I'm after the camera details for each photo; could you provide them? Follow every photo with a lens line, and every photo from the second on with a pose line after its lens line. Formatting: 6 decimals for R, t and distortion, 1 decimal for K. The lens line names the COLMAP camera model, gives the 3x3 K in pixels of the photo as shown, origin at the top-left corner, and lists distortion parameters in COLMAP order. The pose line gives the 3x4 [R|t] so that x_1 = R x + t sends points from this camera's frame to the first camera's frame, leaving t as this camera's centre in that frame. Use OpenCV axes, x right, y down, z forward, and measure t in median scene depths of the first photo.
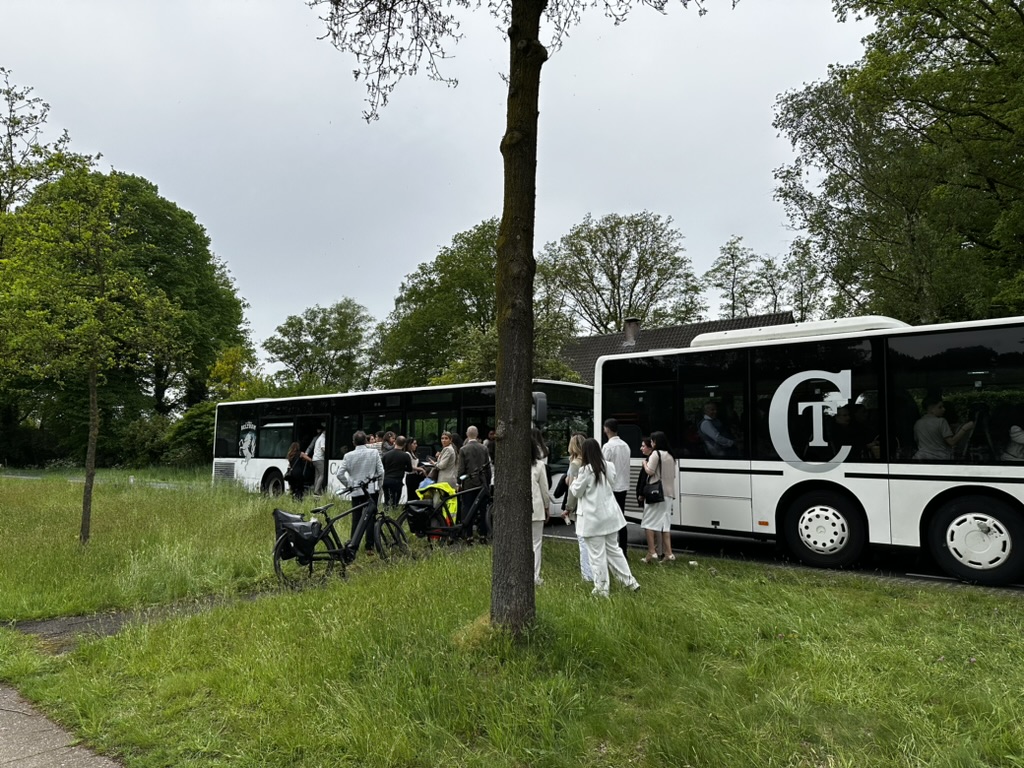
lens RADIAL K [[711.1, 0, 514.4], [0, 711.1, 389.5], [0, 0, 1]] dist [0.122249, -0.168128]
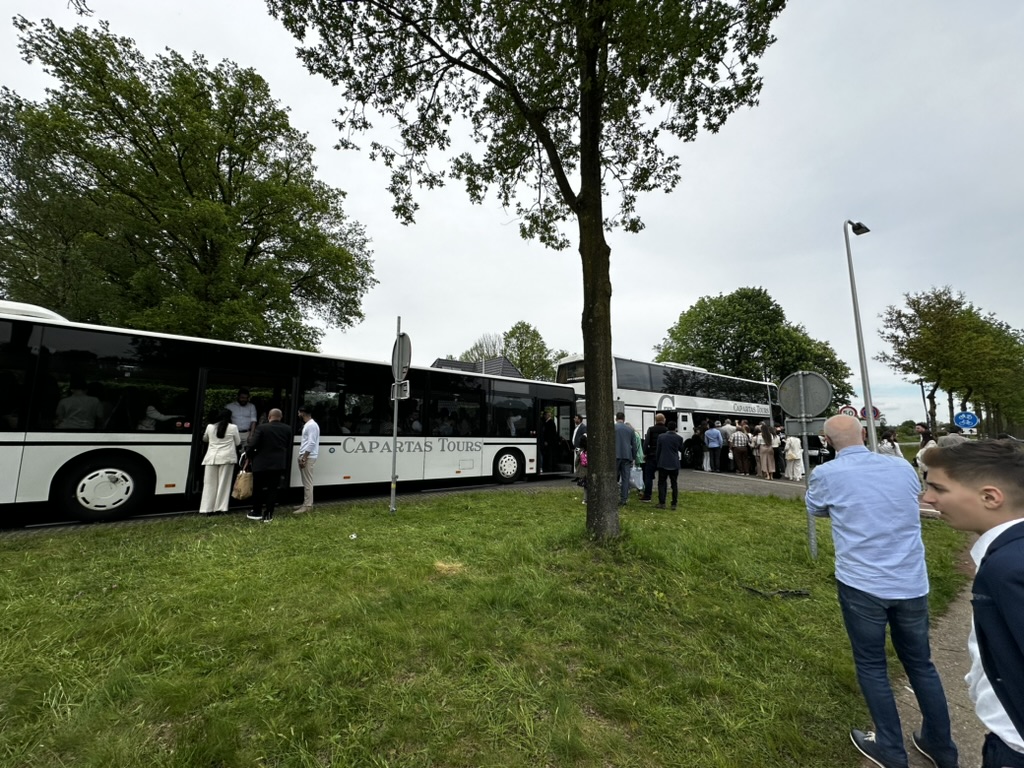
lens RADIAL K [[410.4, 0, 509.4], [0, 410.4, 381.5], [0, 0, 1]] dist [-0.000023, 0.000140]
pose [[0.193595, 0.111960, 0.974672, 0.015517], [-0.091633, 0.991188, -0.095657, 0.013903], [-0.976793, -0.070794, 0.202148, 0.125005]]
